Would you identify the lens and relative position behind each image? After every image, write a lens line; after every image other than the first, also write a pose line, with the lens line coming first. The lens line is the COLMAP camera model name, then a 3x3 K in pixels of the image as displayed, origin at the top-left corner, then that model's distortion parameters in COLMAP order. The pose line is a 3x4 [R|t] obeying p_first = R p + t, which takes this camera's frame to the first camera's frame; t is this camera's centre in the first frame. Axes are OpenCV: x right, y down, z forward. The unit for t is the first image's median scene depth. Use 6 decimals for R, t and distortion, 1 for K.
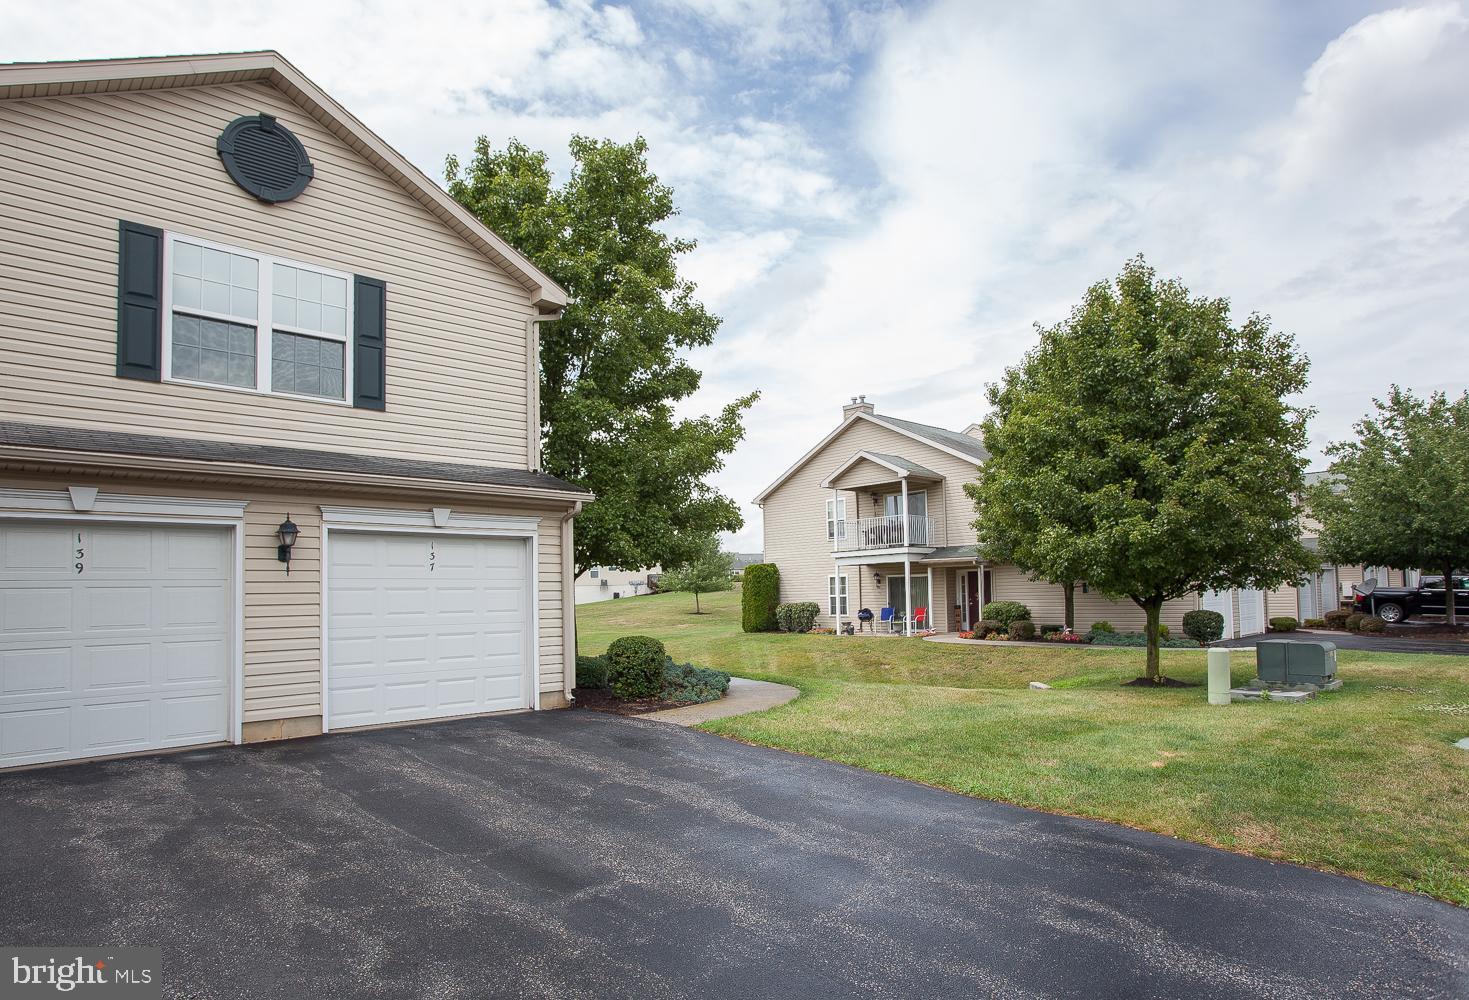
lens RADIAL K [[900.3, 0, 734.4], [0, 900.3, 541.9], [0, 0, 1]] dist [-0.064378, 0.062425]
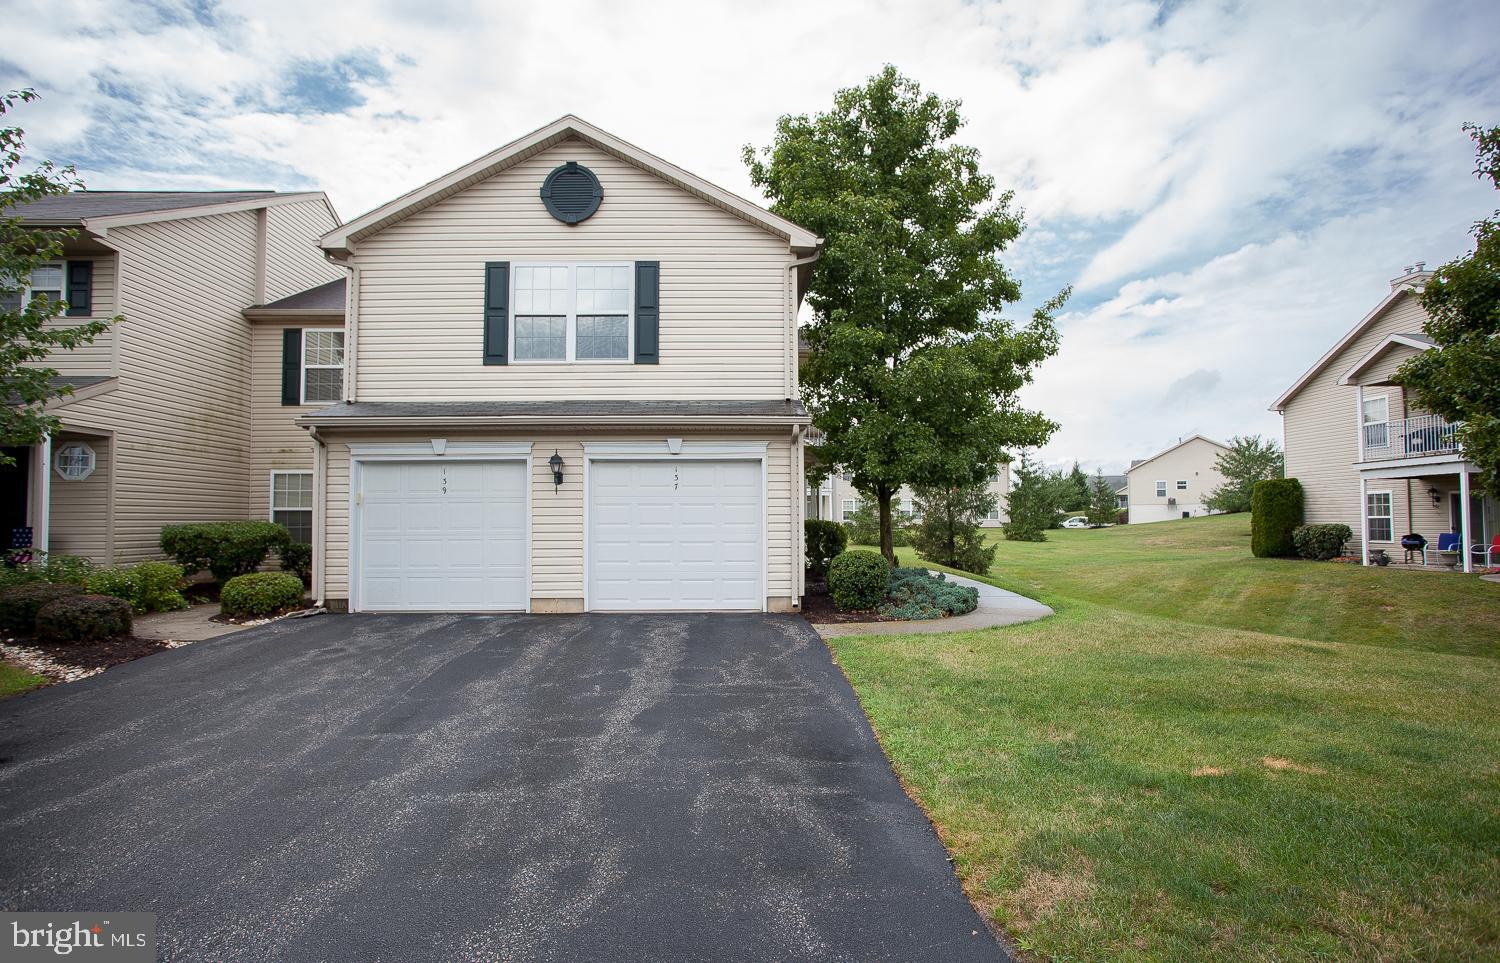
lens RADIAL K [[801.0, 0, 750.0], [0, 801.0, 481.5], [0, 0, 1]] dist [-0.081841, 0.057588]
pose [[0.725709, -0.018500, -0.687753, 0.490972], [0.030542, 0.999519, 0.005342, 0.018199], [0.687324, -0.024882, 0.725925, 0.273032]]
